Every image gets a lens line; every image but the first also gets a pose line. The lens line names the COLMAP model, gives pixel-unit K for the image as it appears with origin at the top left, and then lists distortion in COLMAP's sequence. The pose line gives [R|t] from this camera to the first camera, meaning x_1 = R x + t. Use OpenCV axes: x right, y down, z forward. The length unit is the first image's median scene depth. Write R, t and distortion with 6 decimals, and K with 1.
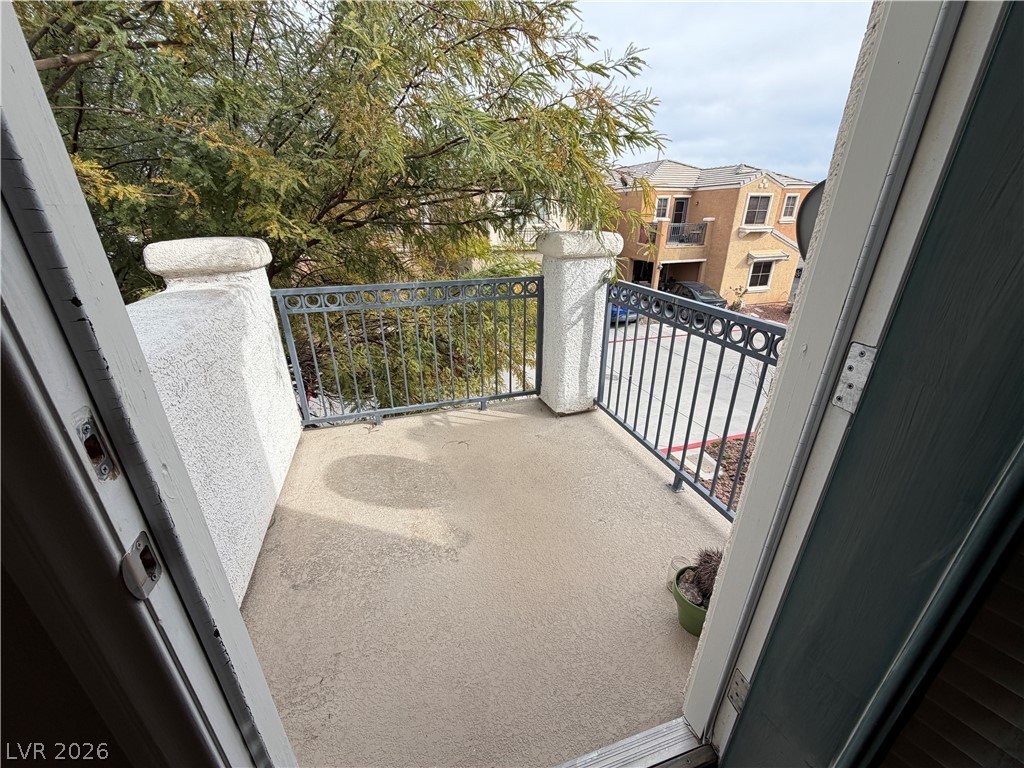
lens RADIAL K [[407.5, 0, 510.8], [0, 407.5, 385.7], [0, 0, 1]] dist [0.000248, 0.000064]
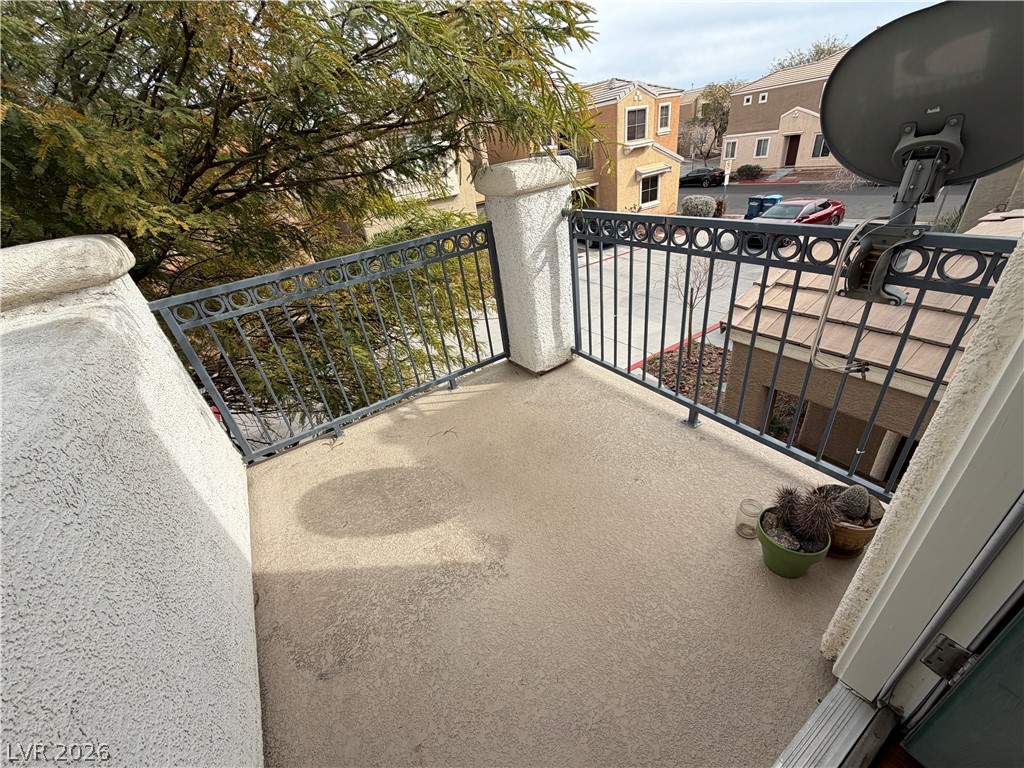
lens RADIAL K [[407.5, 0, 511.6], [0, 407.5, 385.0], [0, 0, 1]] dist [0.000248, 0.000064]
pose [[0.956298, -0.239071, 0.168345, -0.101872], [0.219027, 0.967122, 0.129235, -0.036566], [-0.193706, -0.086715, 0.977220, 0.121210]]
